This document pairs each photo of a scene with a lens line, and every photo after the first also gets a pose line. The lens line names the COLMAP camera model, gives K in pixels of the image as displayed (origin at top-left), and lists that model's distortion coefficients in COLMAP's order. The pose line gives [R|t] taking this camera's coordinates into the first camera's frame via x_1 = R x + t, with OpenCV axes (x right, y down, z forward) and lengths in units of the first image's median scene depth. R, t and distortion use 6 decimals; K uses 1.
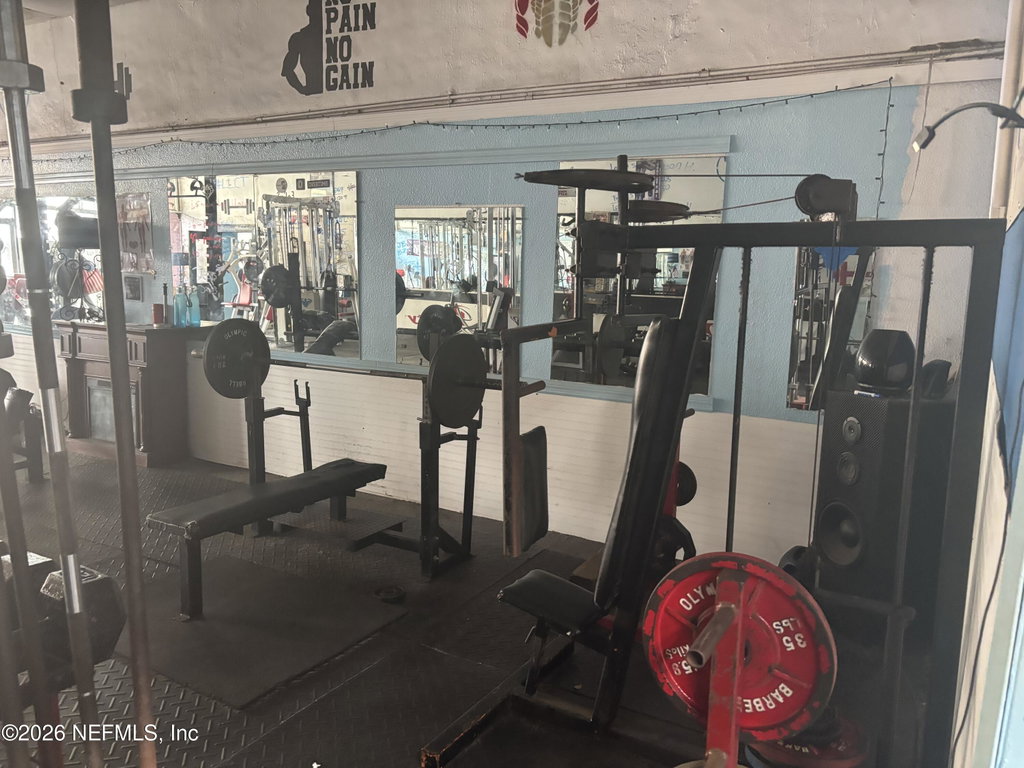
lens RADIAL K [[771.0, 0, 508.4], [0, 771.0, 385.6], [0, 0, 1]] dist [0.035346, -0.032435]
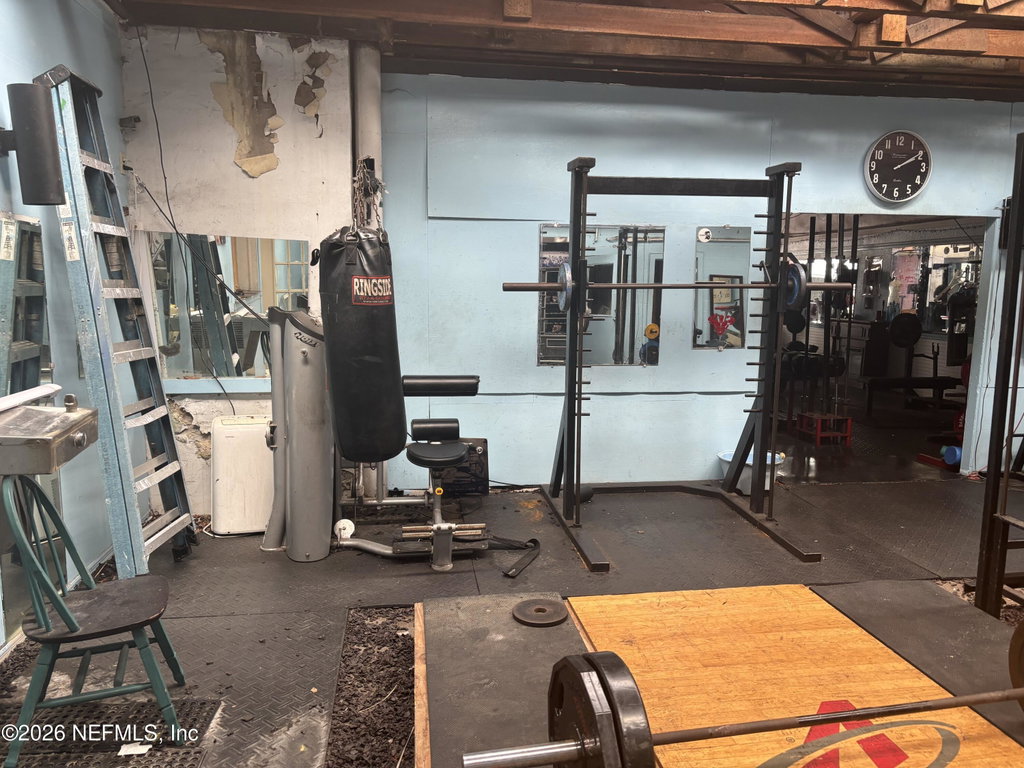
lens RADIAL K [[771.0, 0, 512.8], [0, 771.0, 385.6], [0, 0, 1]] dist [0.035346, -0.032435]
pose [[0.620115, 0.087403, -0.779627, 0.615873], [-0.120242, 0.992621, 0.015641, 0.192807], [0.775242, 0.084045, 0.626049, -1.109316]]
